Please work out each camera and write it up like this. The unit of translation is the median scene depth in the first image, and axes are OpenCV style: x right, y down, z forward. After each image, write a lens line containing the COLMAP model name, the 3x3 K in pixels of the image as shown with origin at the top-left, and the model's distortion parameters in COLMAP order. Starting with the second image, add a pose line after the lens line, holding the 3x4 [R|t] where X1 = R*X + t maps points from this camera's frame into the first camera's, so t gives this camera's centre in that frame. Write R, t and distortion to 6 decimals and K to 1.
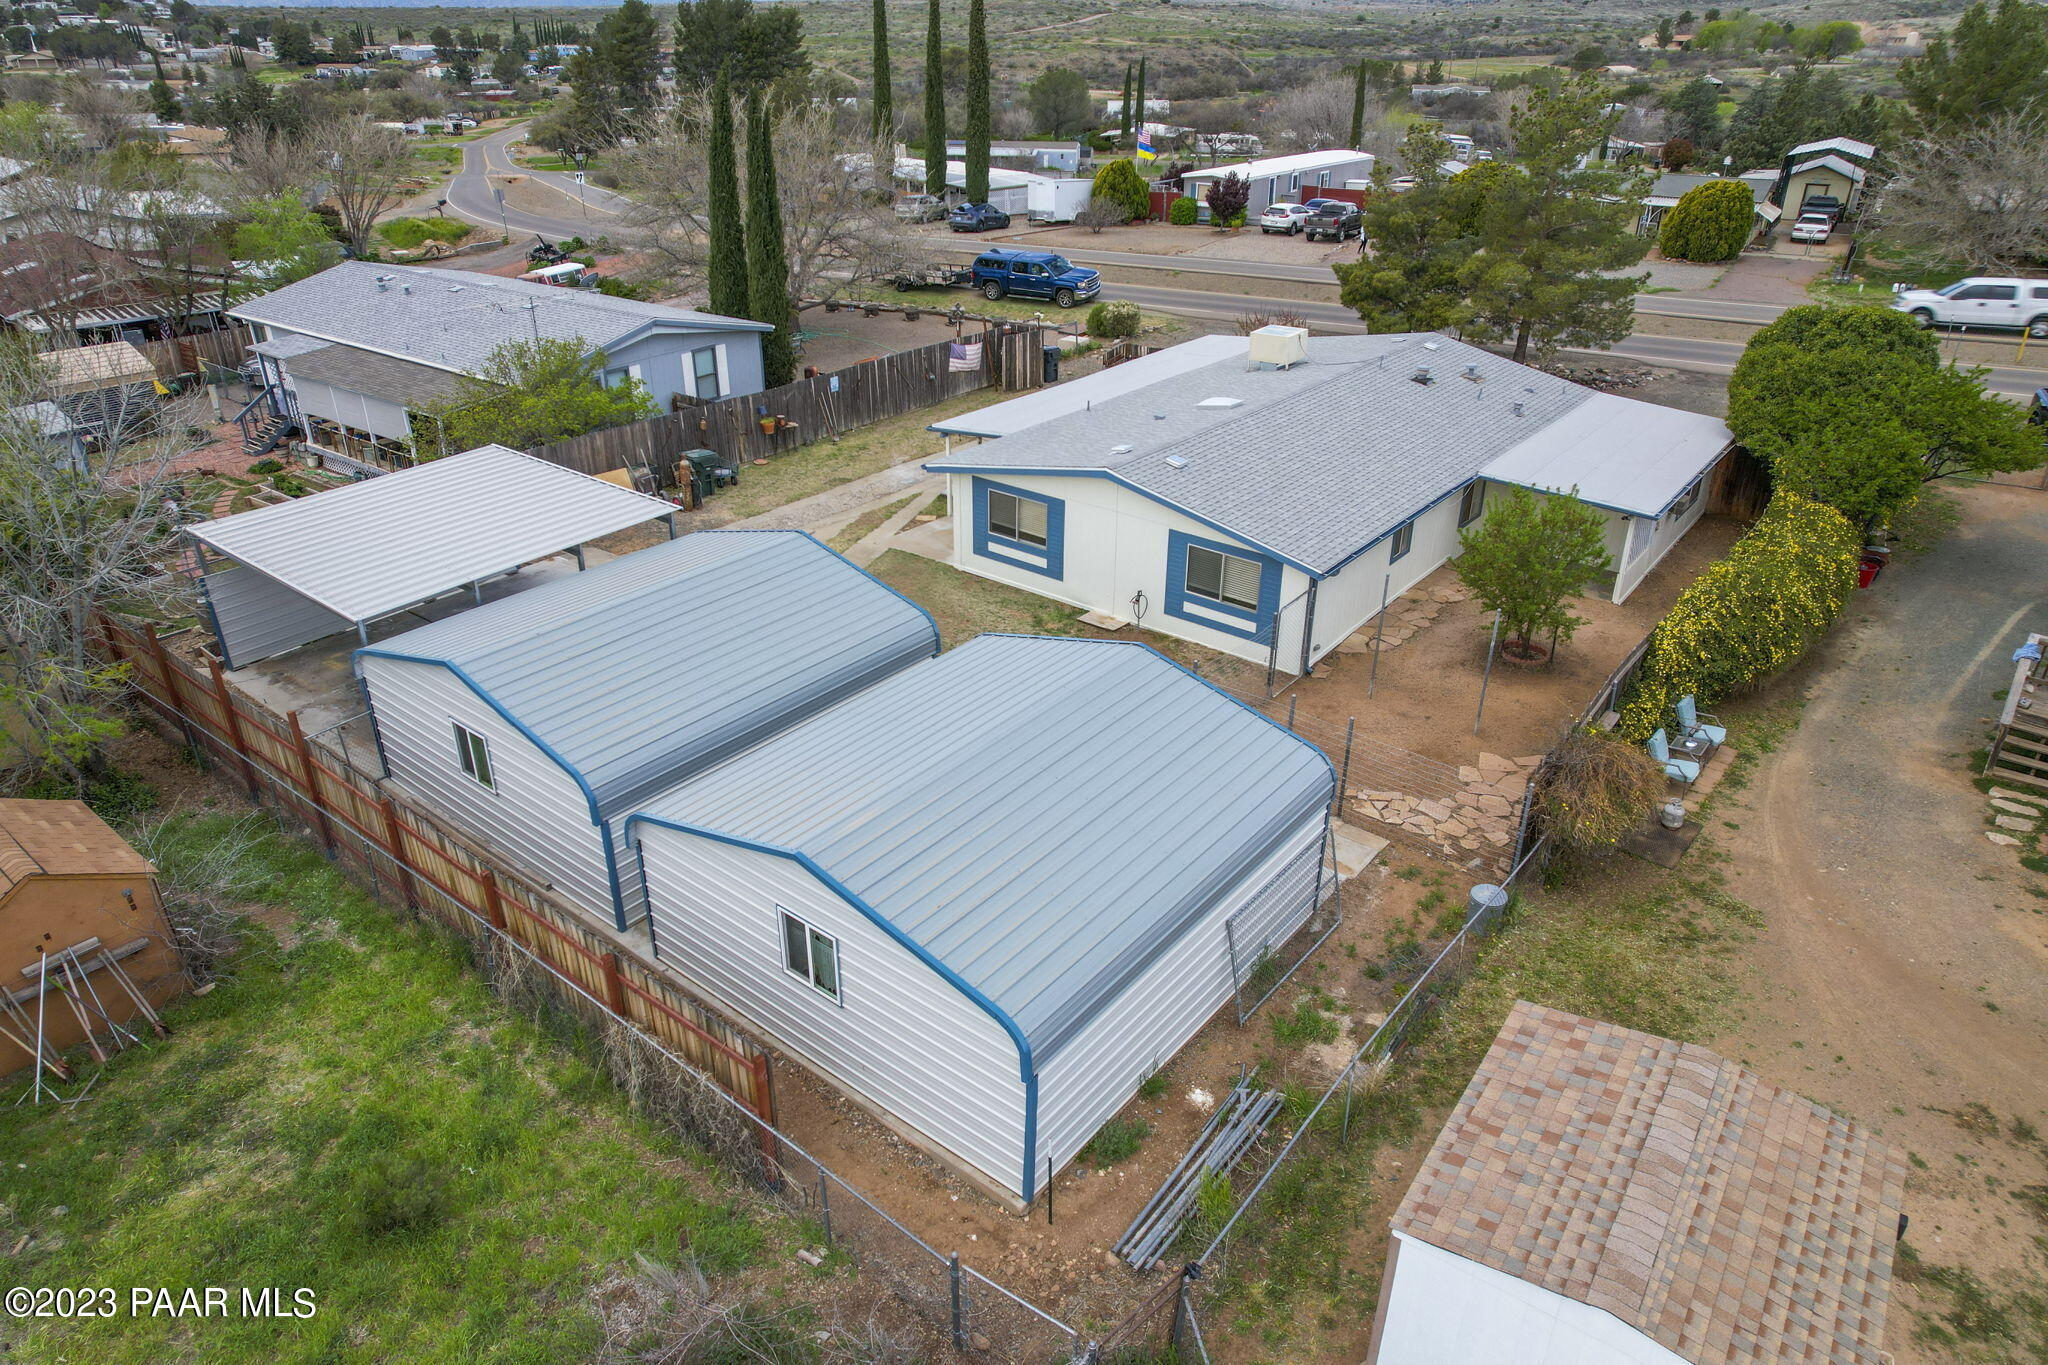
lens RADIAL K [[1285.8, 0, 1027.4], [0, 1285.8, 682.2], [0, 0, 1]] dist [-0.019115, 0.005812]
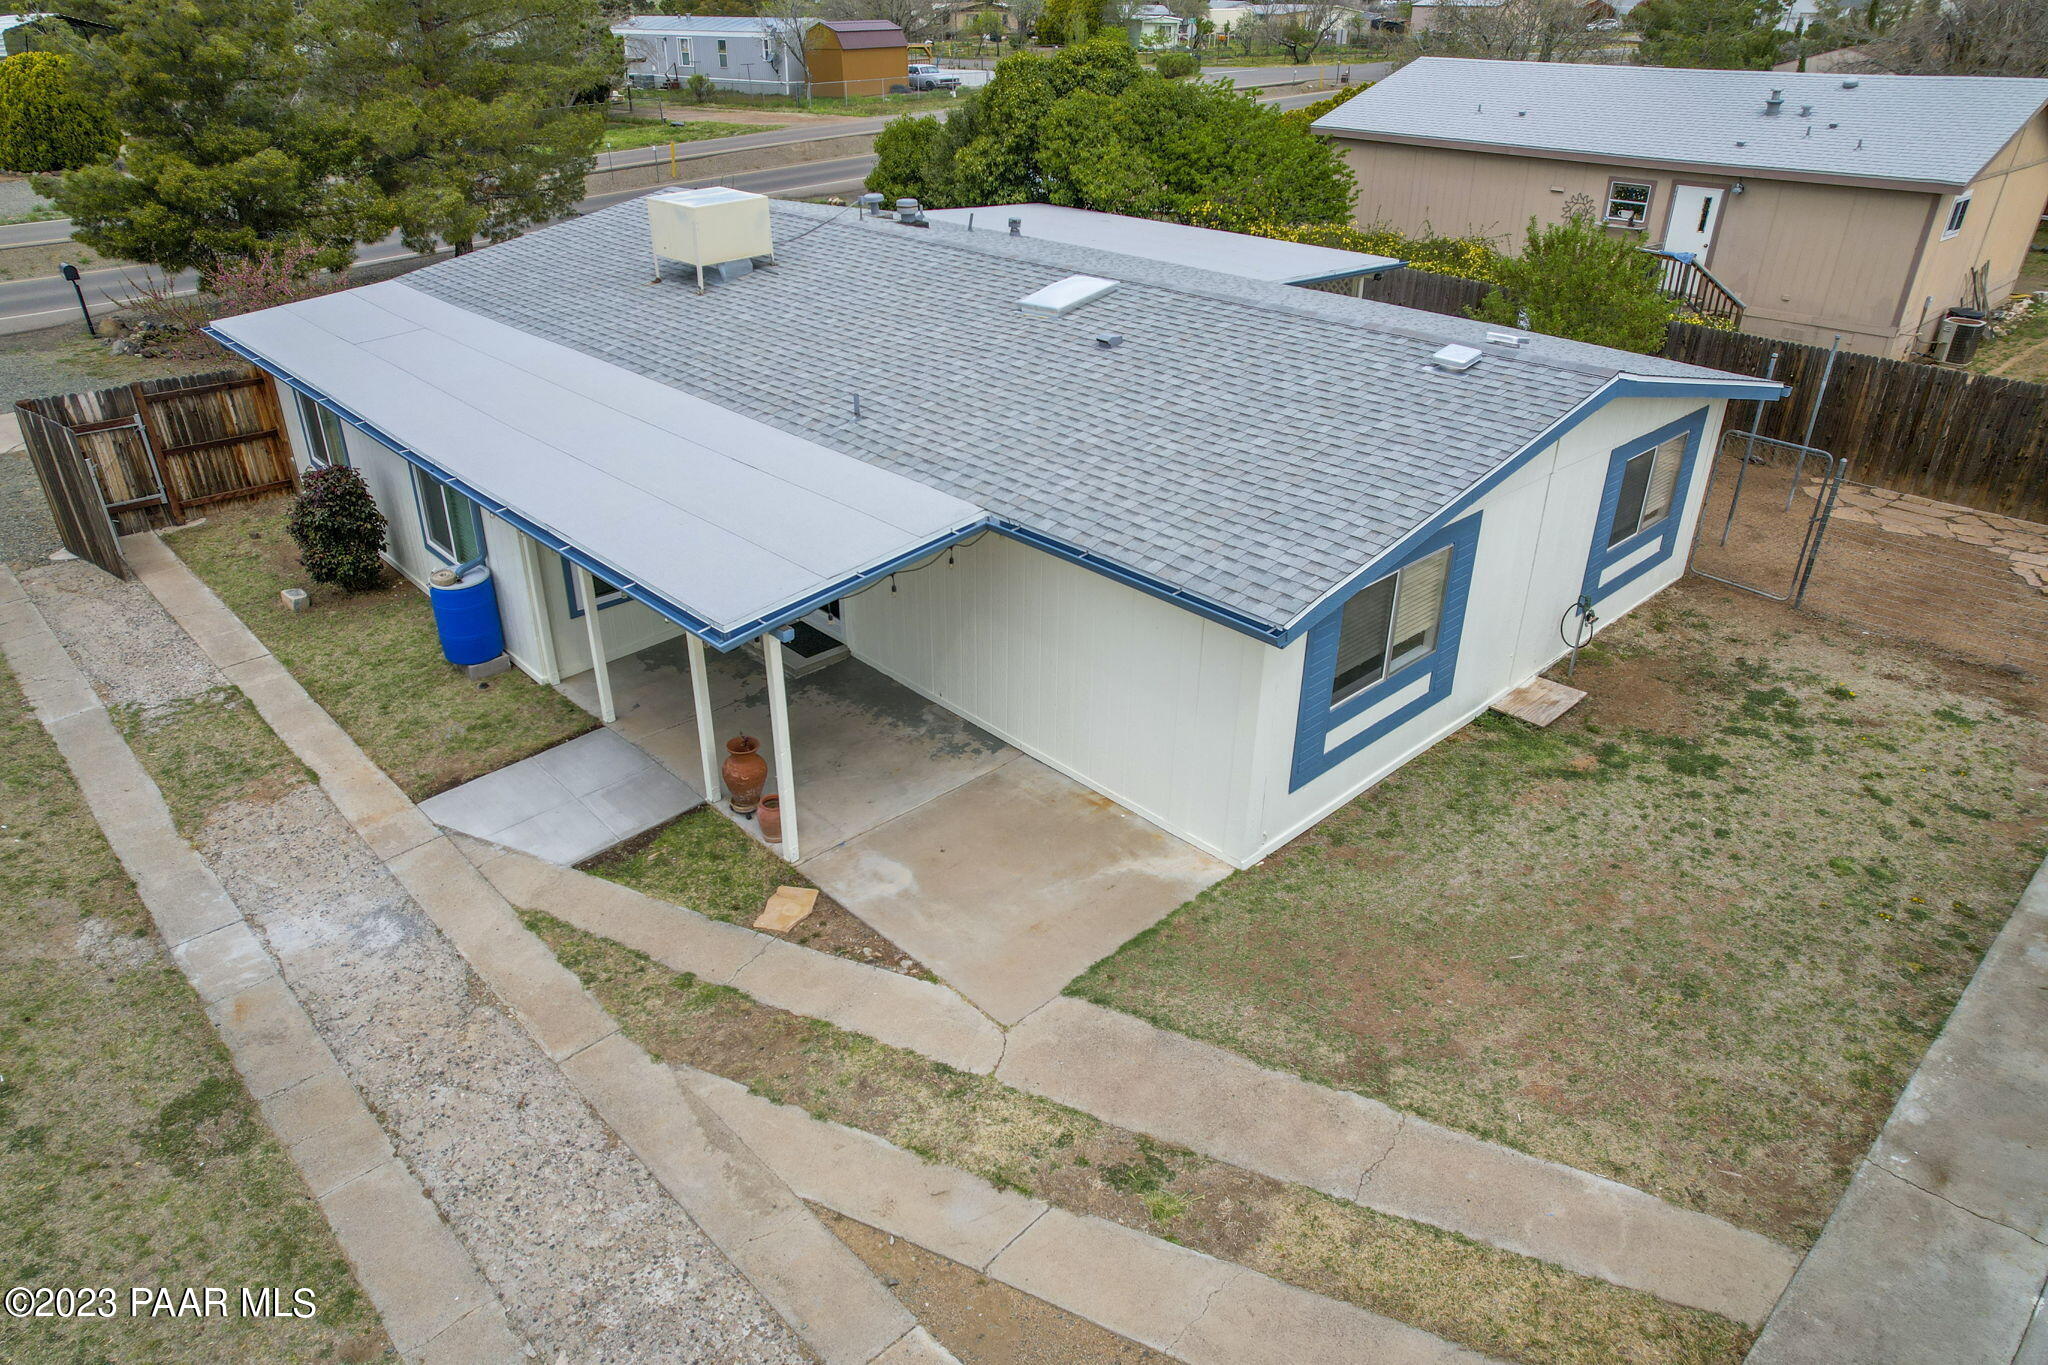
lens RADIAL K [[1285.8, 0, 1022.7], [0, 1285.8, 682.8], [0, 0, 1]] dist [-0.019115, 0.005812]
pose [[0.139832, -0.471073, 0.870940, -0.301772], [0.448658, 0.814251, 0.368377, -0.249702], [-0.882697, 0.339243, 0.325209, 0.800395]]
